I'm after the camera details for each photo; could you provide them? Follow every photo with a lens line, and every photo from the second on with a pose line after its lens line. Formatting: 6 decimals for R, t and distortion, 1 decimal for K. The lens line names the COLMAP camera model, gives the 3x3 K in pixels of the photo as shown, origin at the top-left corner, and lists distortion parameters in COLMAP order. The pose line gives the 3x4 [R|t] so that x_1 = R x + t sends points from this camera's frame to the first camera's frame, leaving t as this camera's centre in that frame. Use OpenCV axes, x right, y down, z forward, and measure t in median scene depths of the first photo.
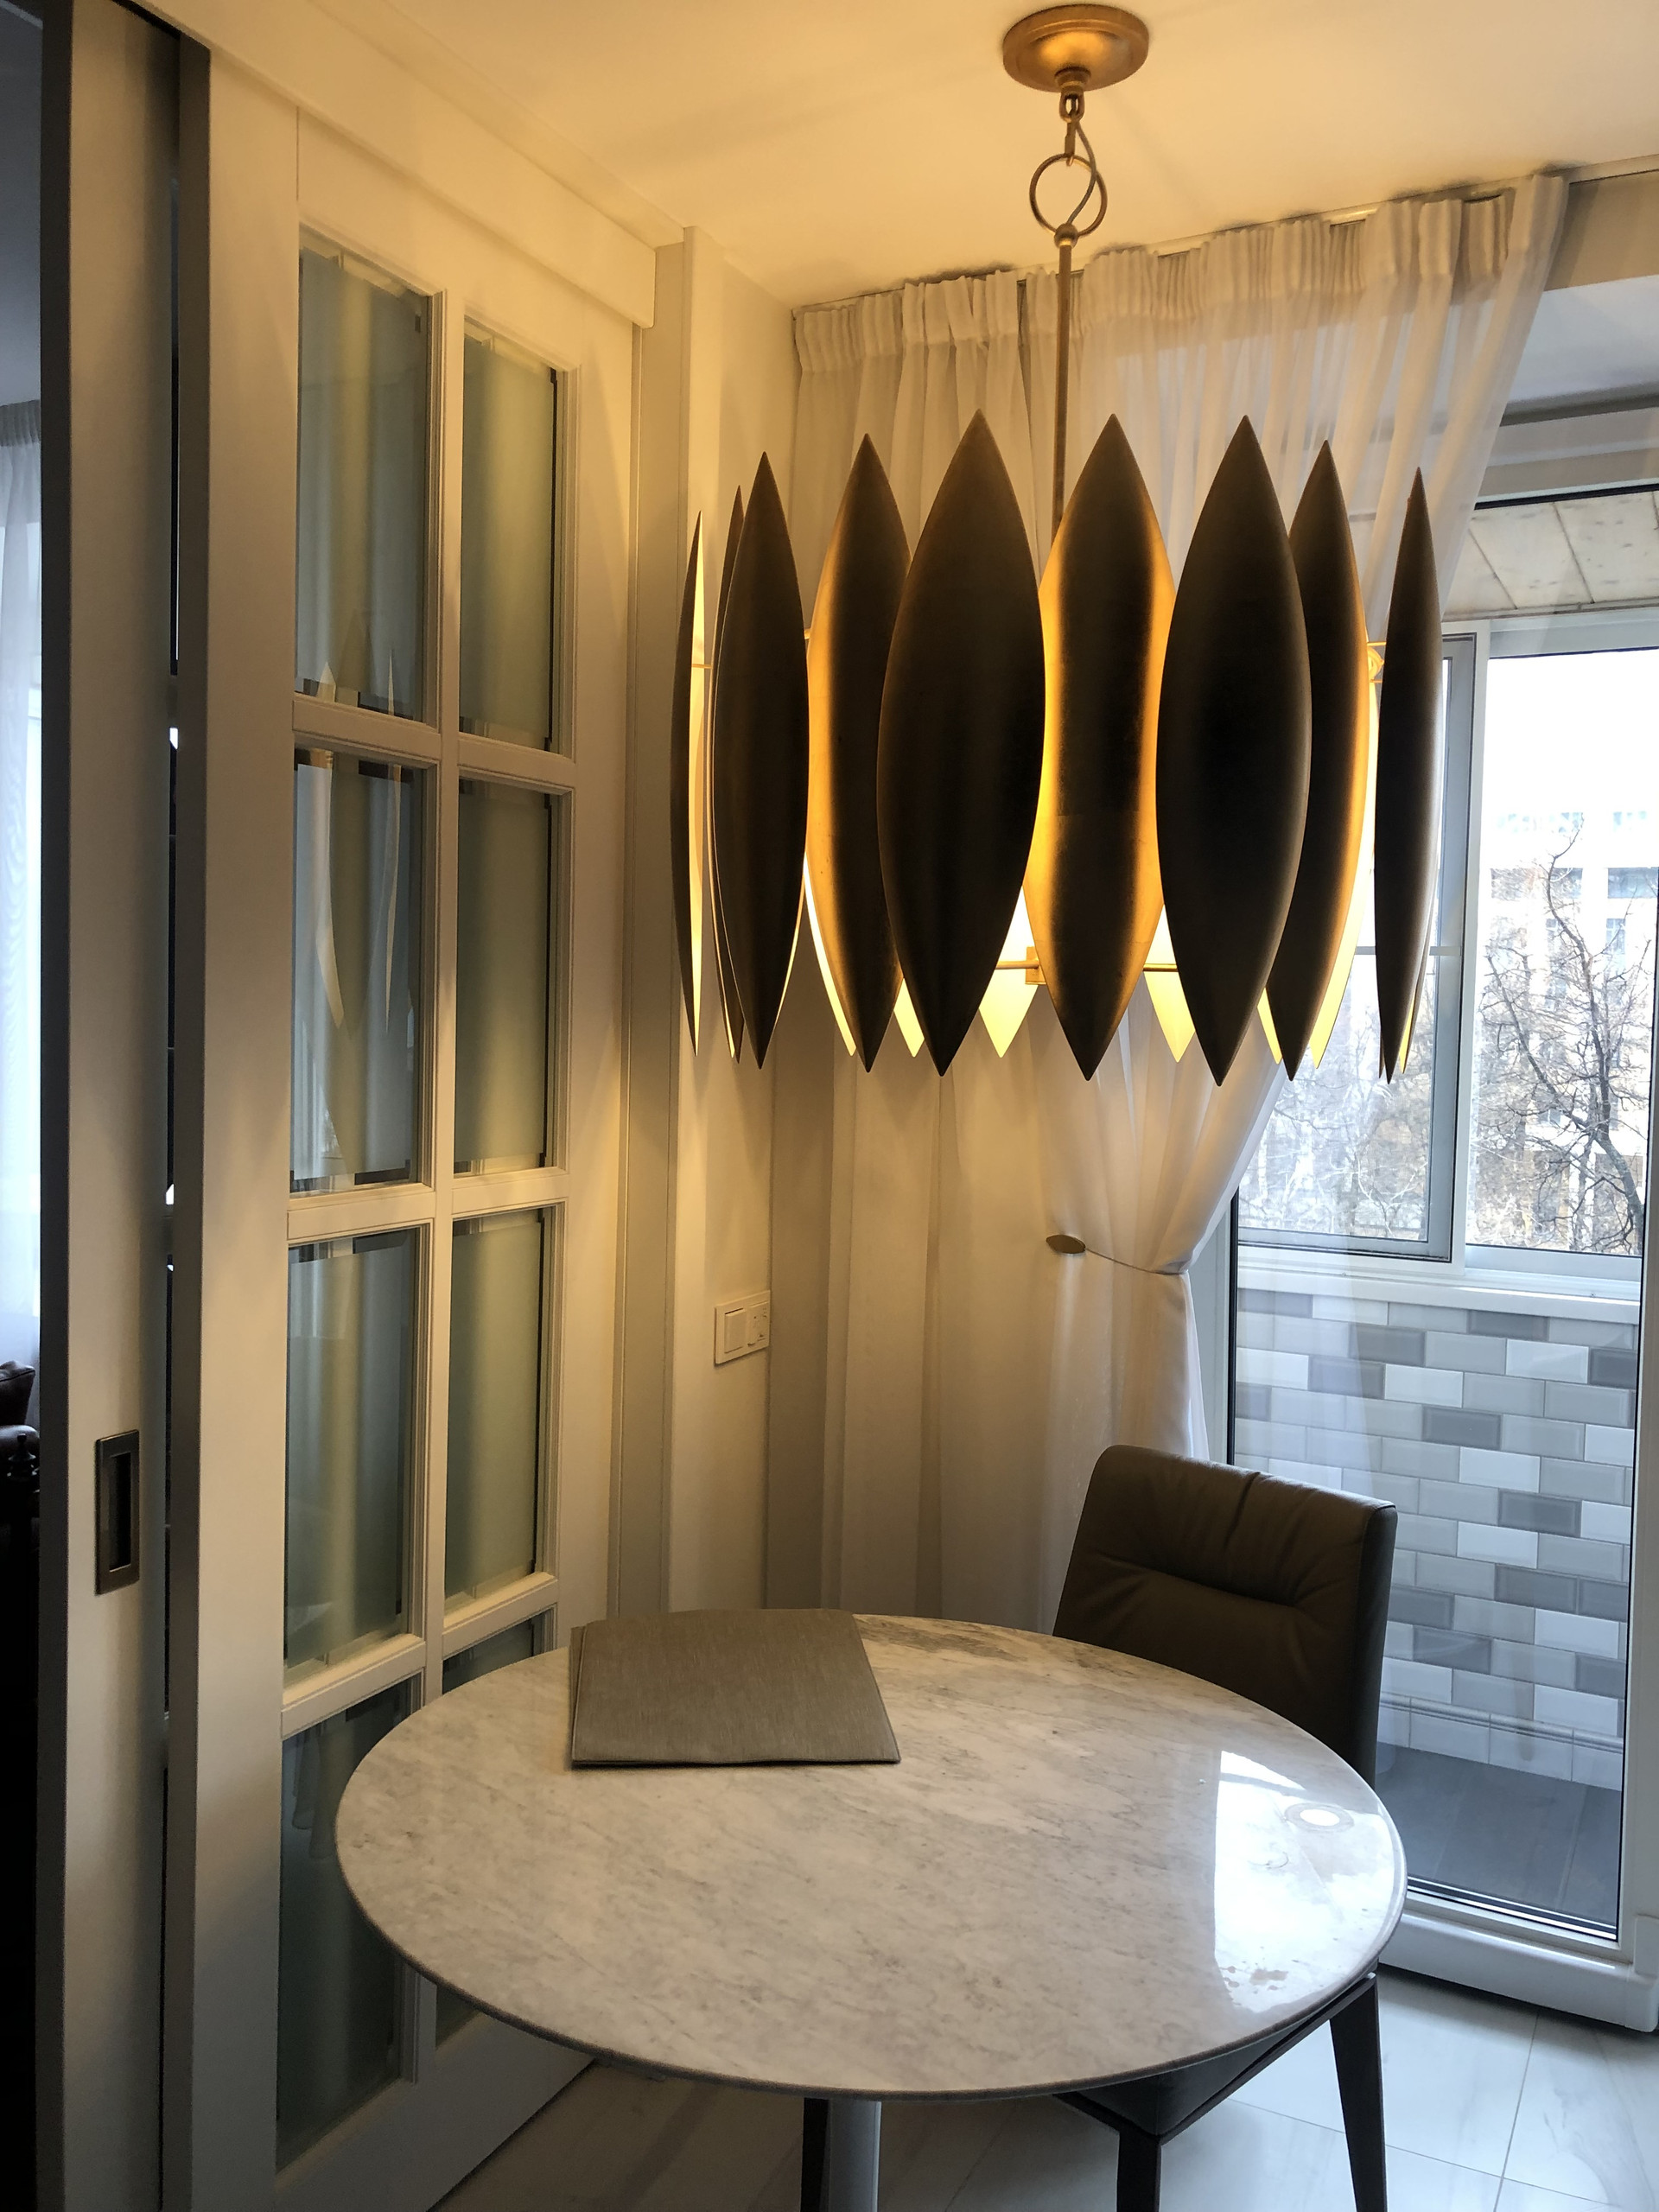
lens RADIAL K [[1803.6, 0, 826.9], [0, 1803.6, 1105.1], [0, 0, 1]] dist [0.041781, -0.065131]
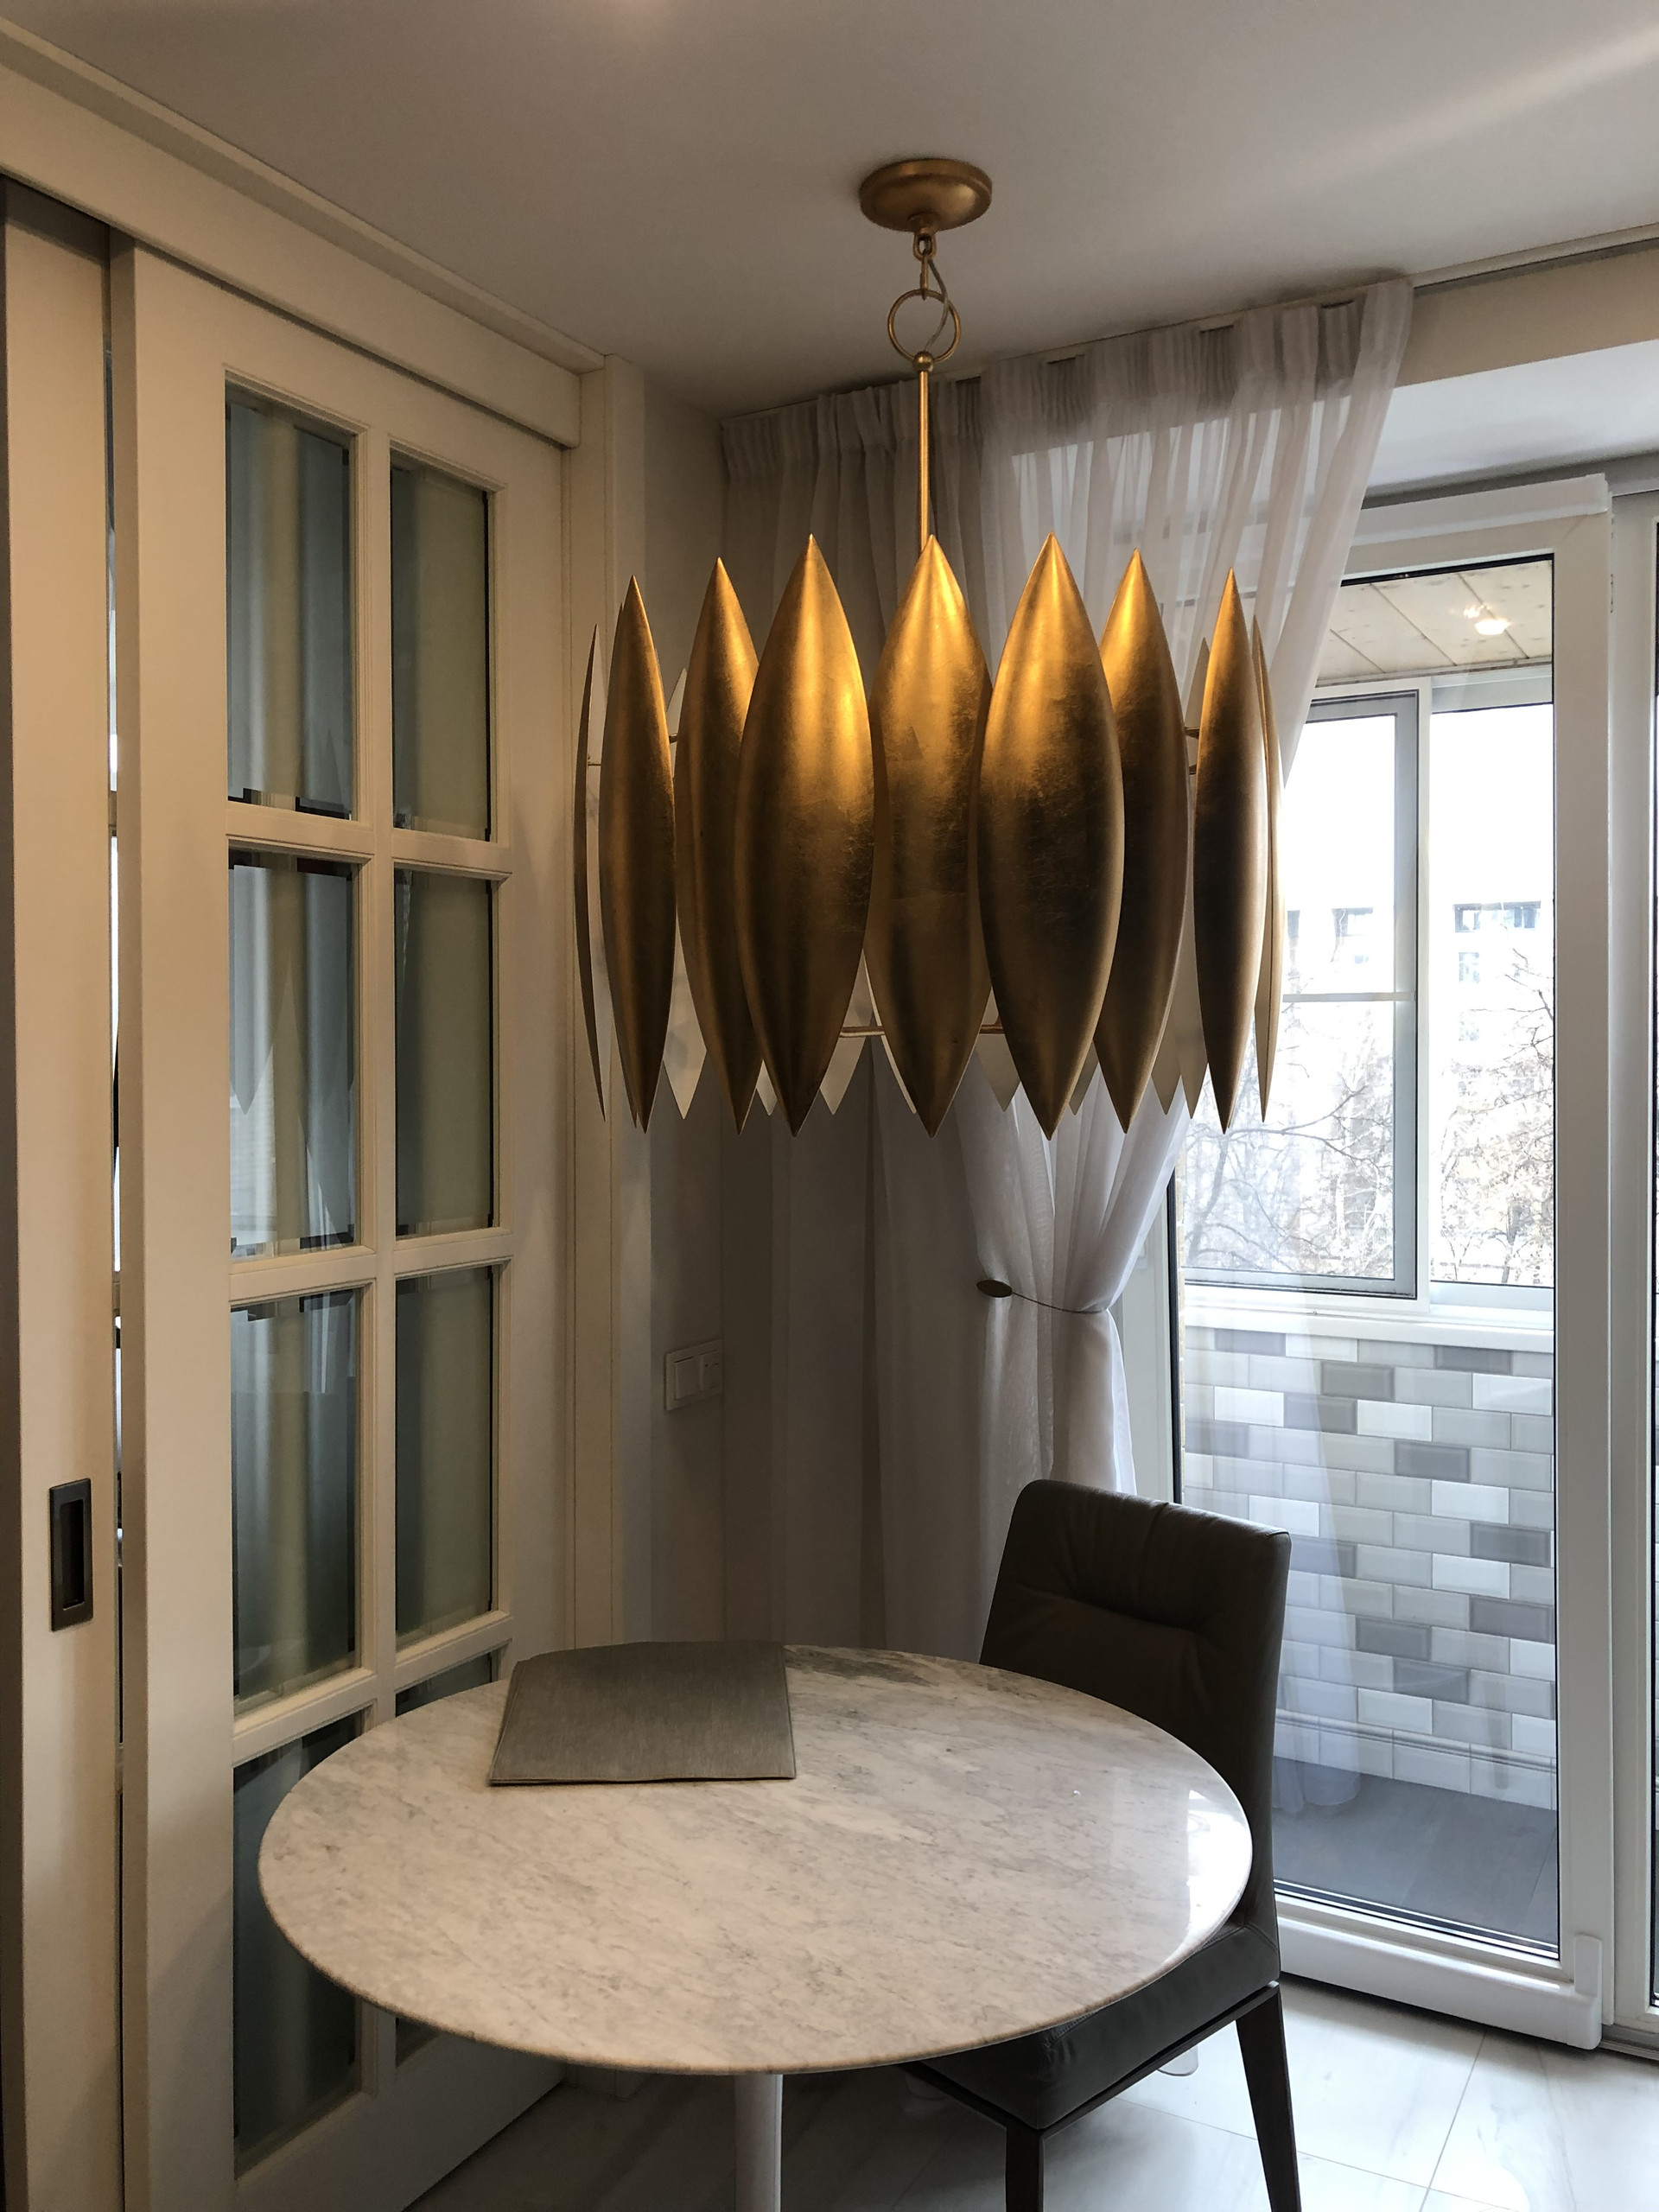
lens RADIAL K [[1803.6, 0, 833.8], [0, 1803.6, 1095.3], [0, 0, 1]] dist [0.041781, -0.065131]
pose [[0.999211, -0.023512, -0.032003, 0.089527], [0.022466, 0.999213, -0.032682, -0.003850], [0.032746, 0.031937, 0.998953, -0.067282]]
